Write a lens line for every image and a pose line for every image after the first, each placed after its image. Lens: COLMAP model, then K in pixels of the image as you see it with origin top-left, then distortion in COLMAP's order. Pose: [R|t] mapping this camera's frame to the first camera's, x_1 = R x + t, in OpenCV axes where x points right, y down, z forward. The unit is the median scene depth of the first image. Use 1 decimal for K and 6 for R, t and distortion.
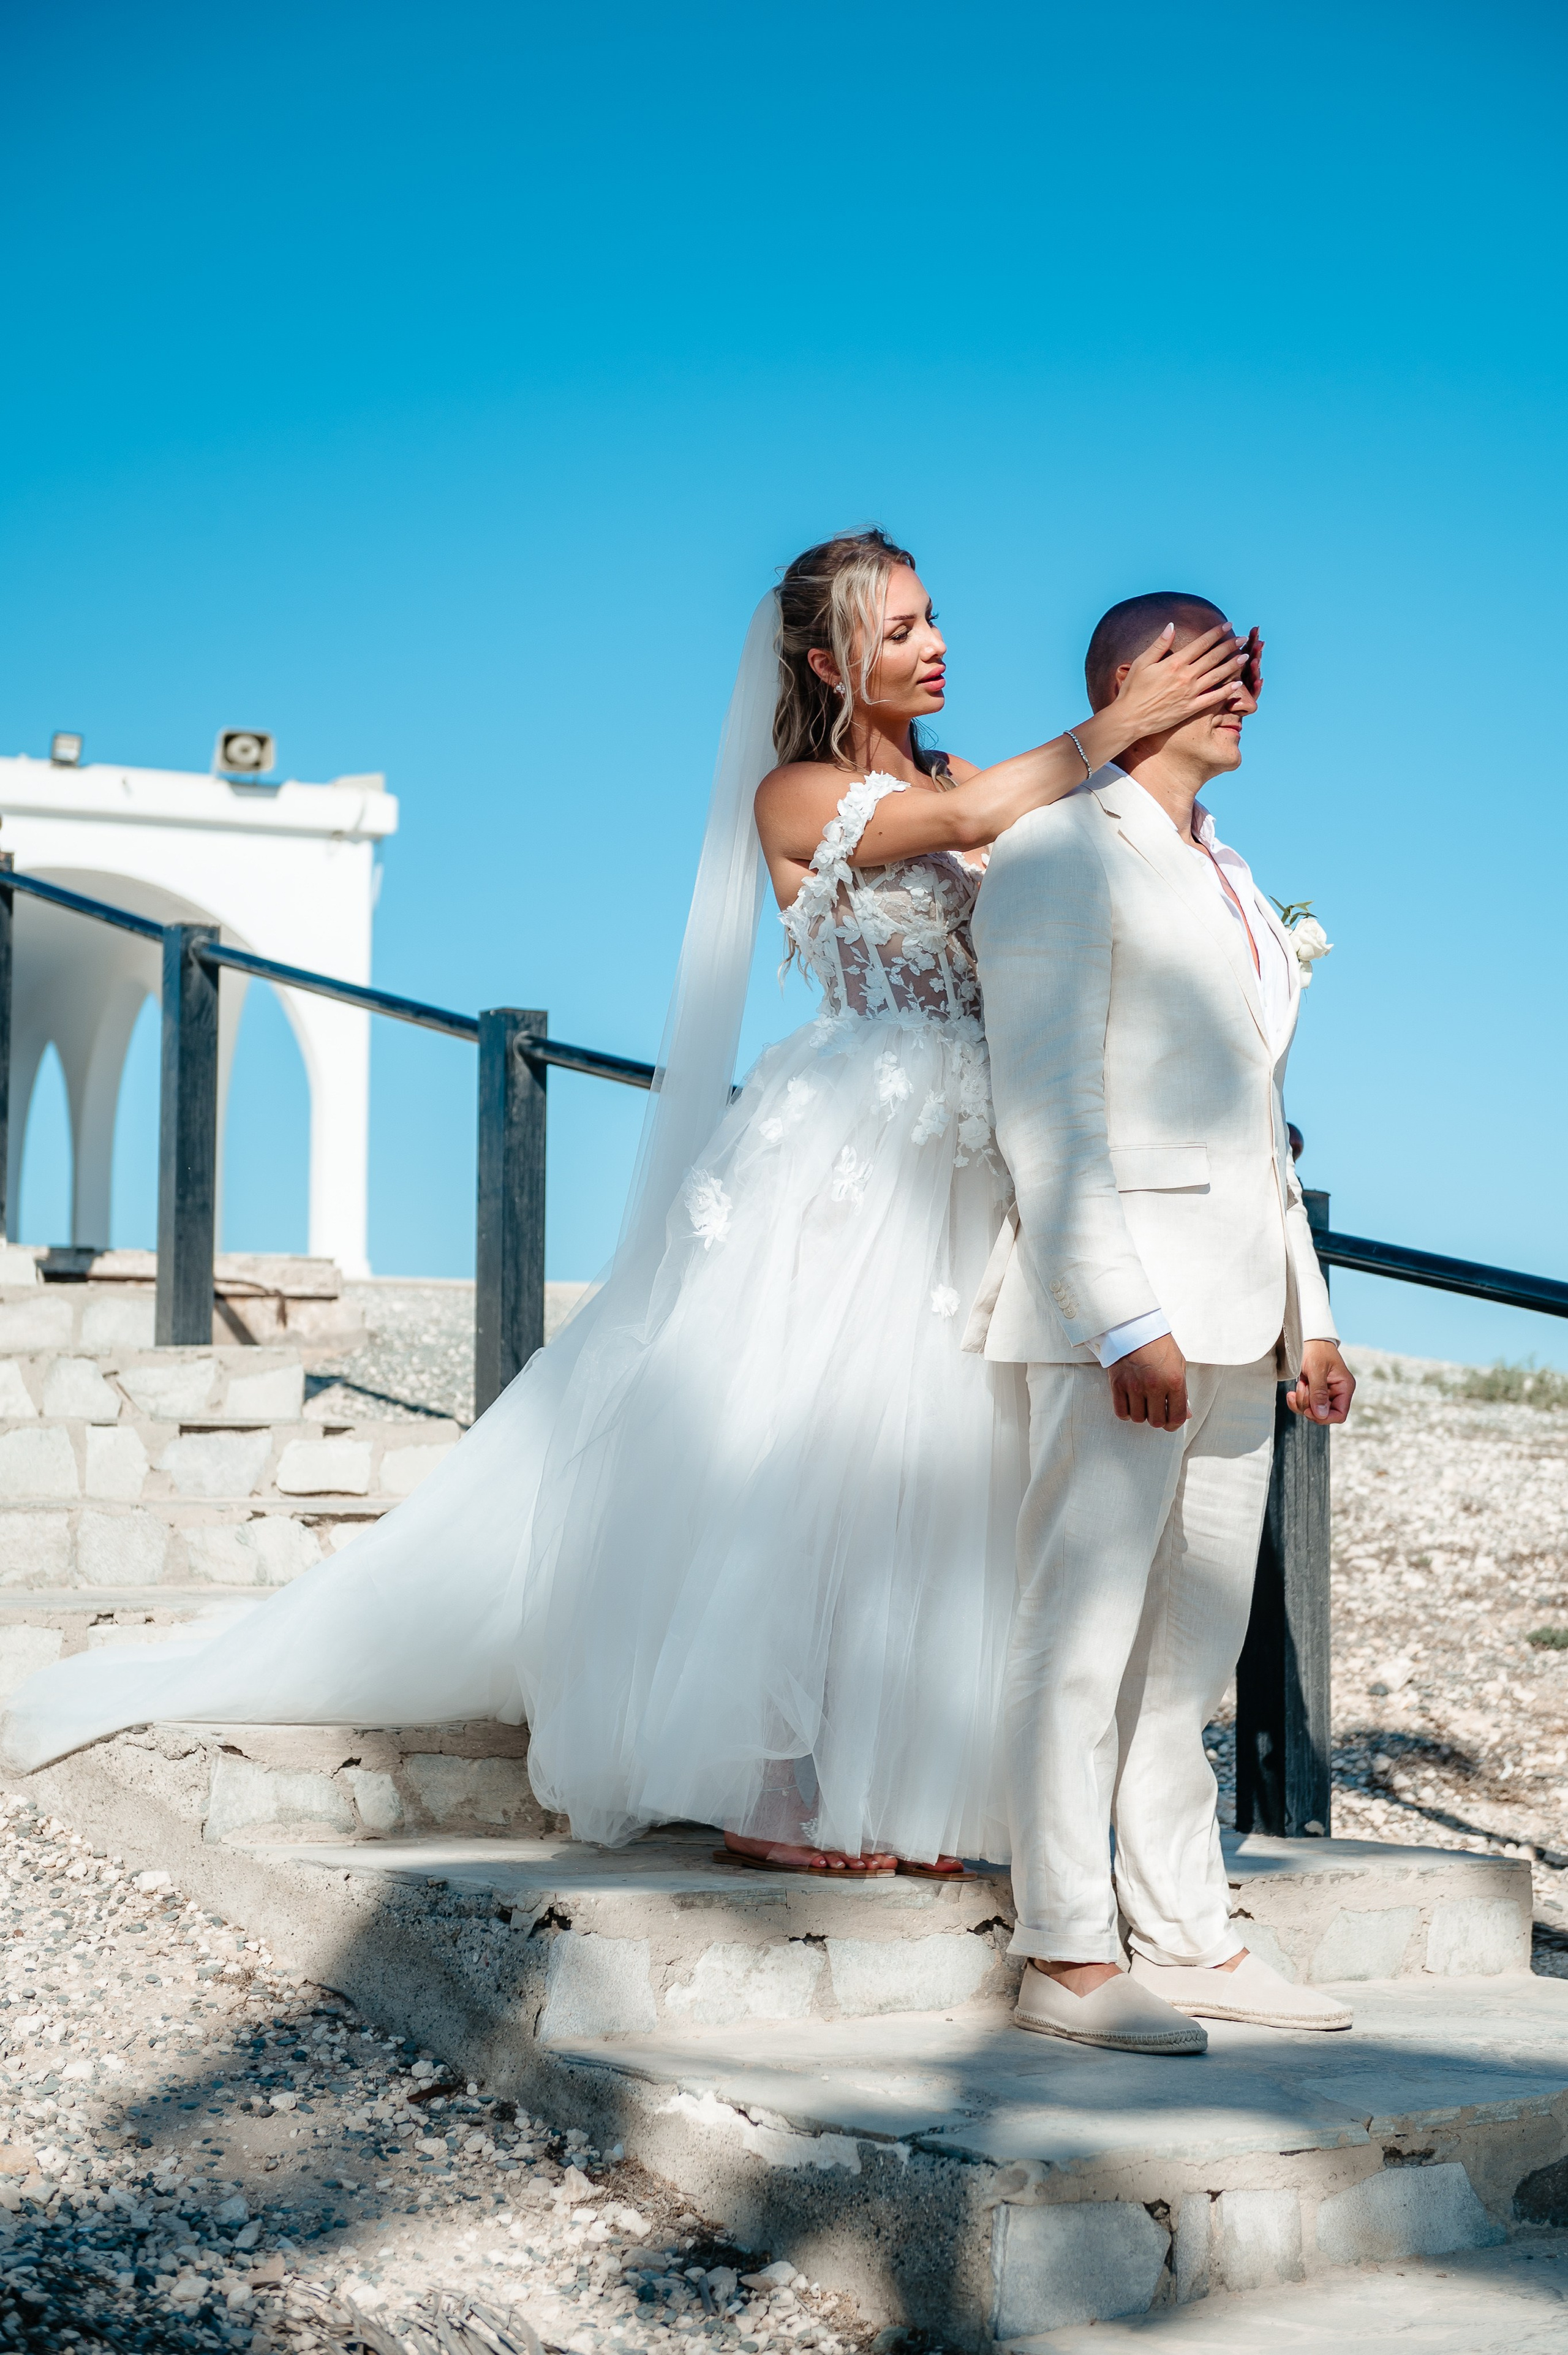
lens RADIAL K [[3804.0, 0, 784.0], [0, 3804.0, 1177.5], [0, 0, 1]] dist [0.066963, 0.078933]
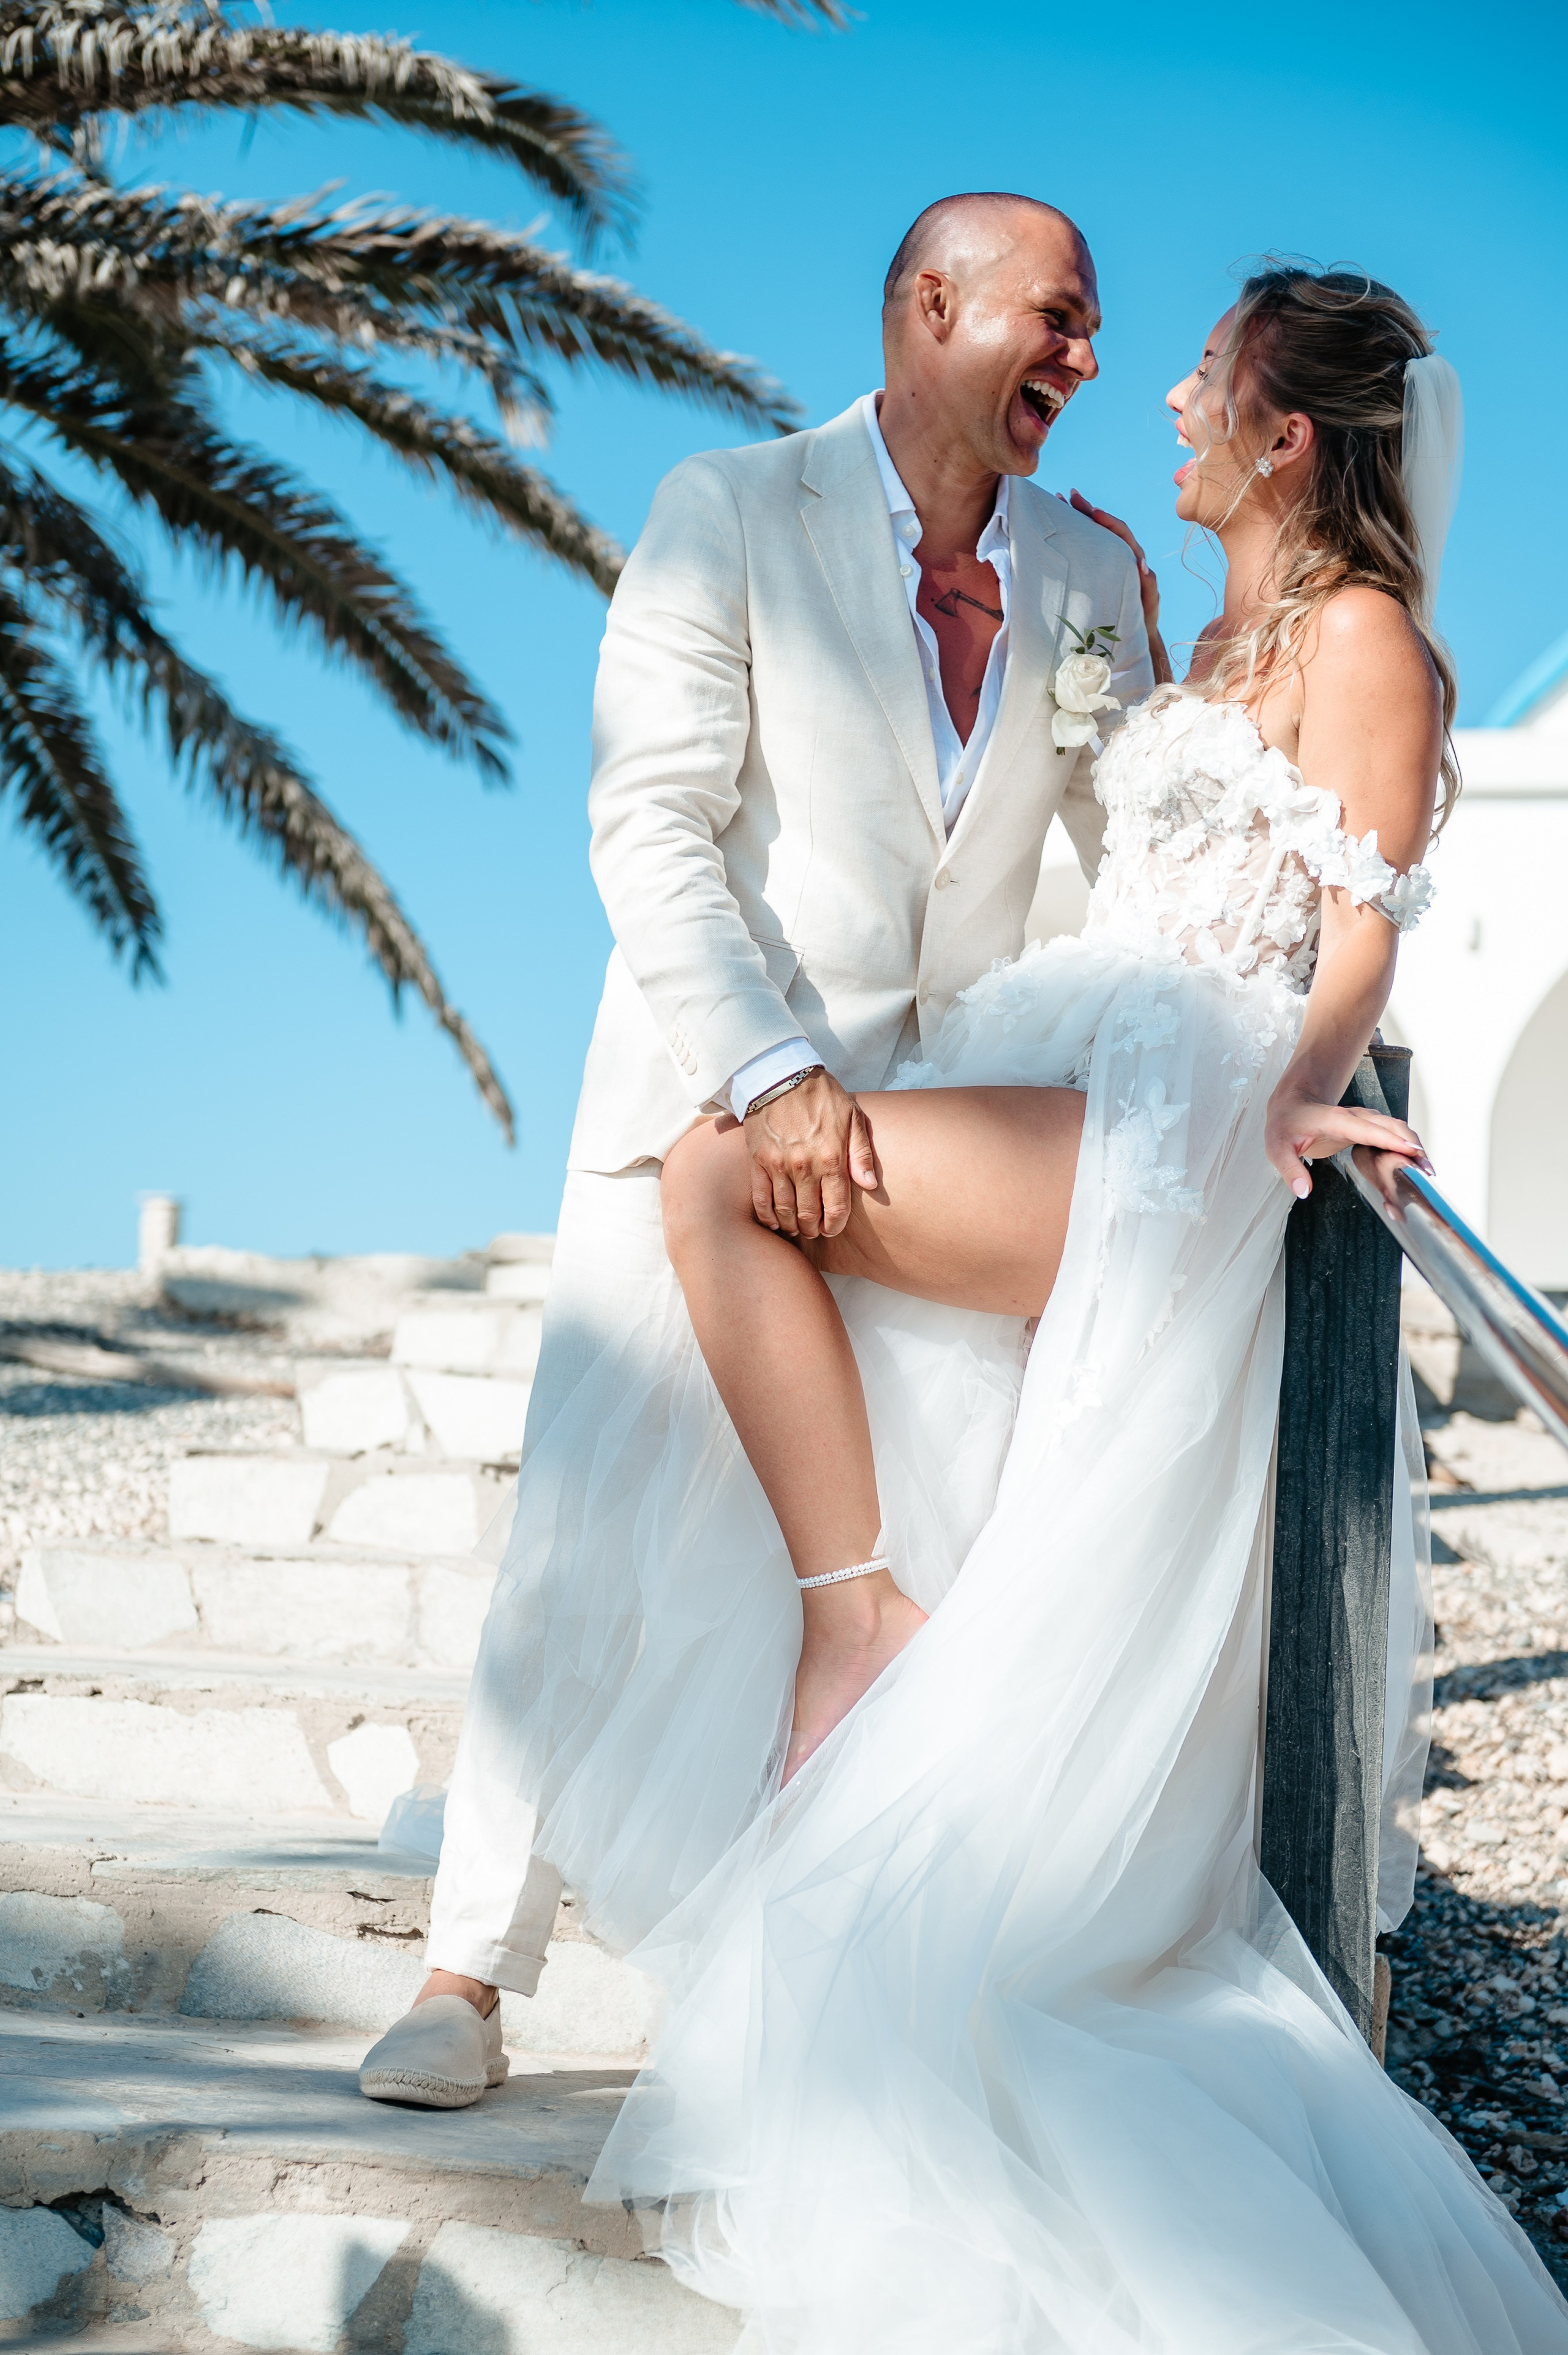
lens RADIAL K [[4356.1, 0, 784.0], [0, 4356.1, 1177.5], [0, 0, 1]] dist [0.001860, -0.002735]
pose [[0.742854, -0.030348, -0.668766, 0.389988], [0.010823, 0.999386, -0.033329, 0.033810], [0.669366, 0.017520, 0.742726, 0.341952]]
